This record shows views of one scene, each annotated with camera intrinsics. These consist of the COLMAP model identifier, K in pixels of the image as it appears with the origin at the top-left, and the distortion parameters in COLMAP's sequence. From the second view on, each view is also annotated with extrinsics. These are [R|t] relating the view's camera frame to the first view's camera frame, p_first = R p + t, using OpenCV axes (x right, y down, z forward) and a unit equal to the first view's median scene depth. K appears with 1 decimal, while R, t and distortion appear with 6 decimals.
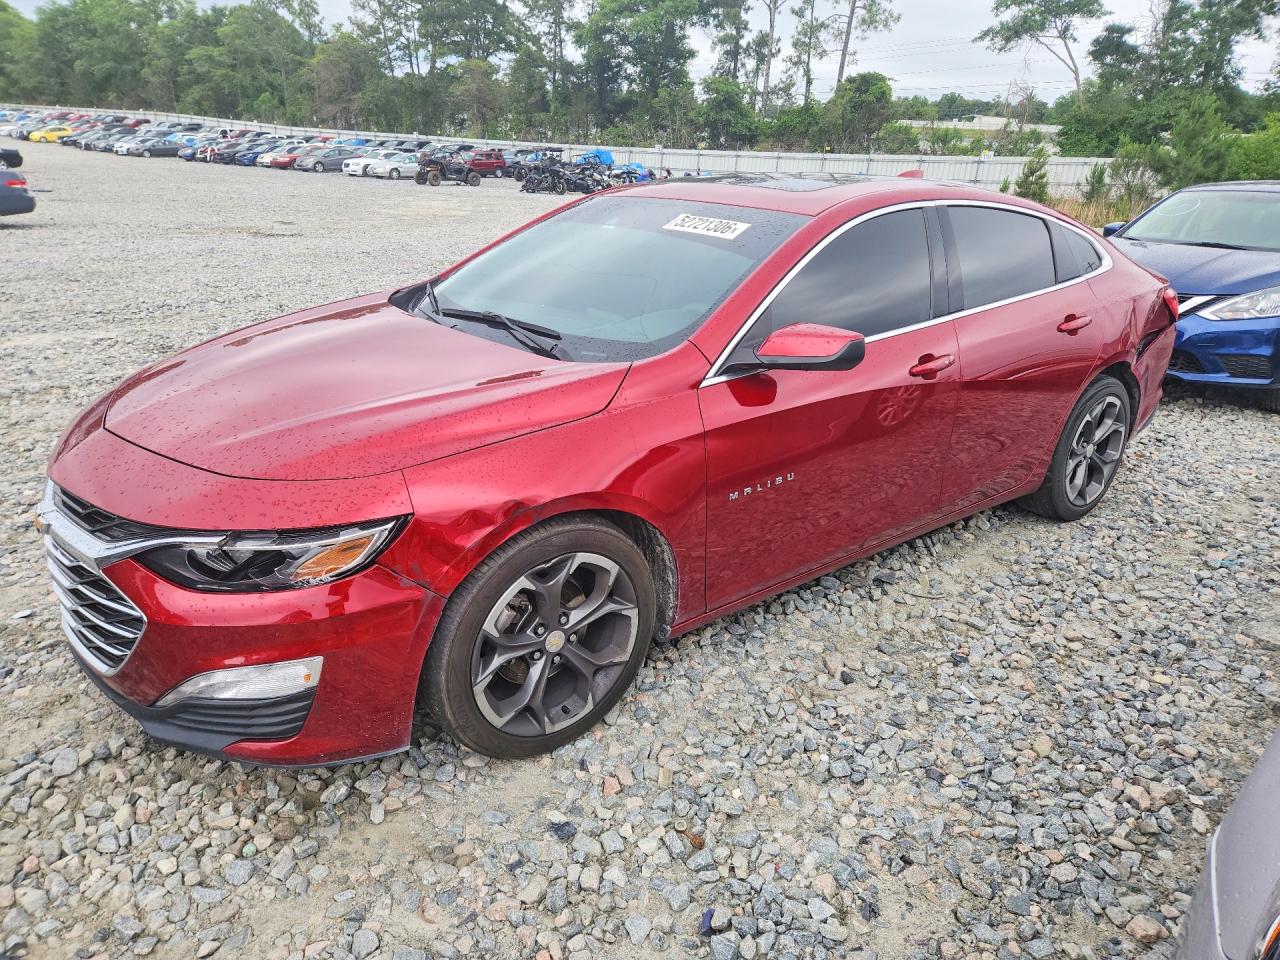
lens RADIAL K [[856.4, 0, 633.0], [0, 856.4, 479.0], [0, 0, 1]] dist [0.048616, -0.043539]
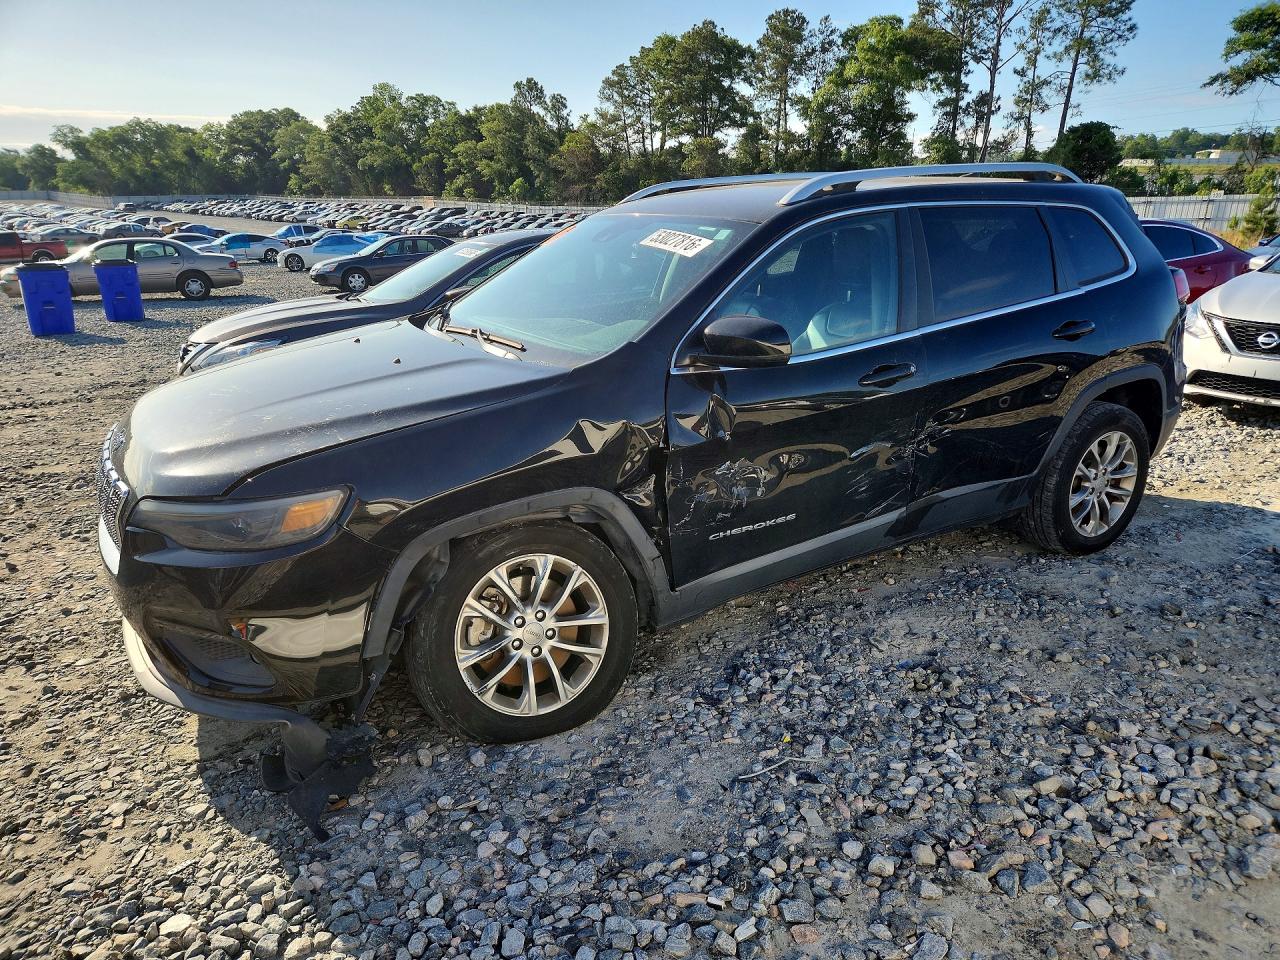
lens RADIAL K [[856.4, 0, 632.7], [0, 856.4, 492.7], [0, 0, 1]] dist [0.048616, -0.043539]
pose [[0.976981, 0.017457, -0.212611, -0.033240], [-0.028201, 0.998468, -0.047603, 0.036331], [0.211454, 0.052503, 0.975977, -0.100186]]
